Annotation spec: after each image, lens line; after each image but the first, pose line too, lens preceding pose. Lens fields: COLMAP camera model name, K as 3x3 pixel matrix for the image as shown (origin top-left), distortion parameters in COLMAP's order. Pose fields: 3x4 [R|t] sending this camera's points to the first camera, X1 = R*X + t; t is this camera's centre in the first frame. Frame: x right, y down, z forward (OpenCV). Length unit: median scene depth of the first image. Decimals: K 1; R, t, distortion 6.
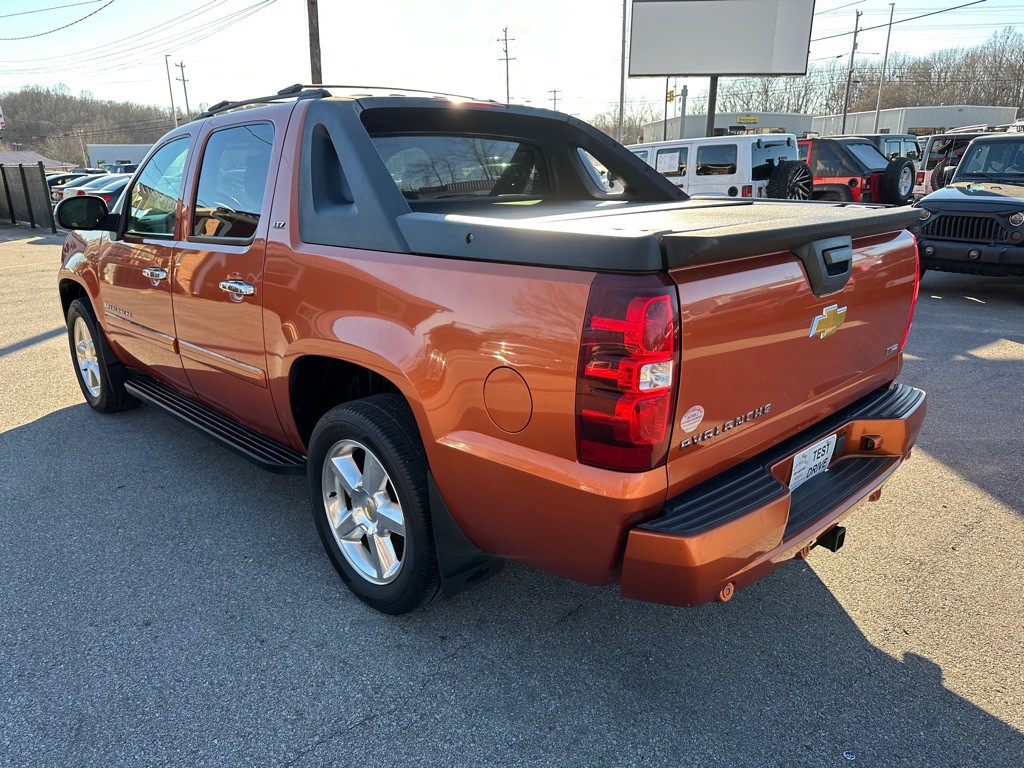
lens RADIAL K [[744.3, 0, 516.2], [0, 744.3, 379.0], [0, 0, 1]] dist [0.019037, -0.025734]
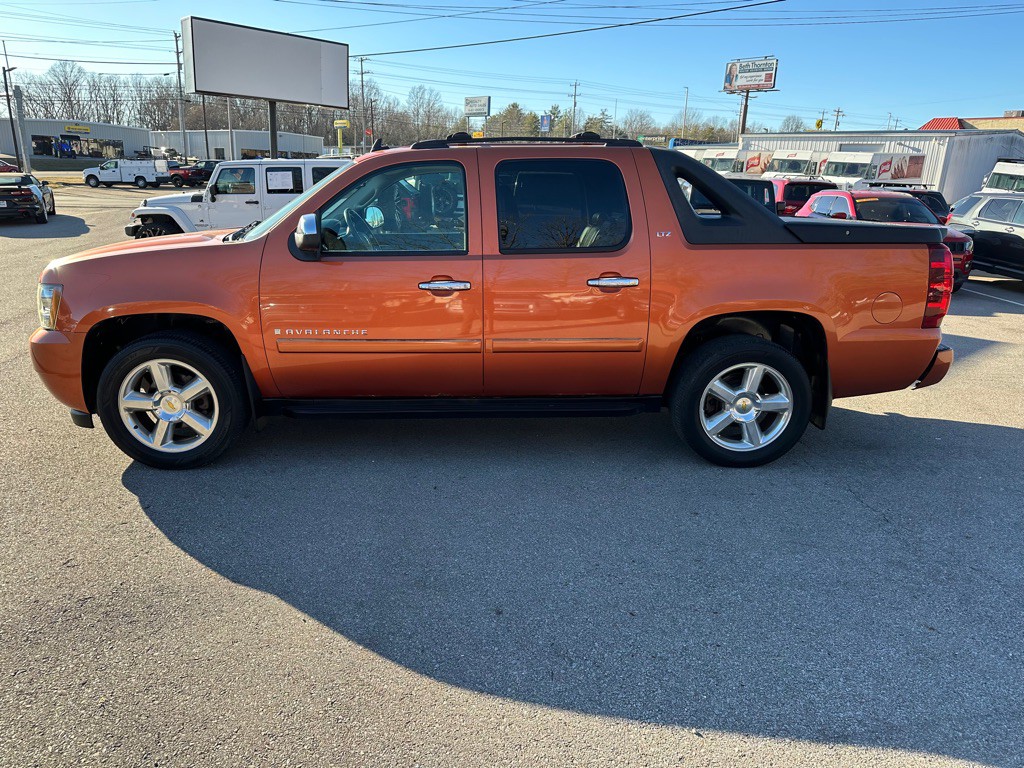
lens RADIAL K [[744.3, 0, 512.9], [0, 744.3, 387.5], [0, 0, 1]] dist [0.019037, -0.025734]
pose [[0.636184, -0.174711, 0.751495, -0.434152], [0.180740, 0.980668, 0.074984, -0.020156], [-0.750068, 0.088121, 0.655463, 0.077866]]
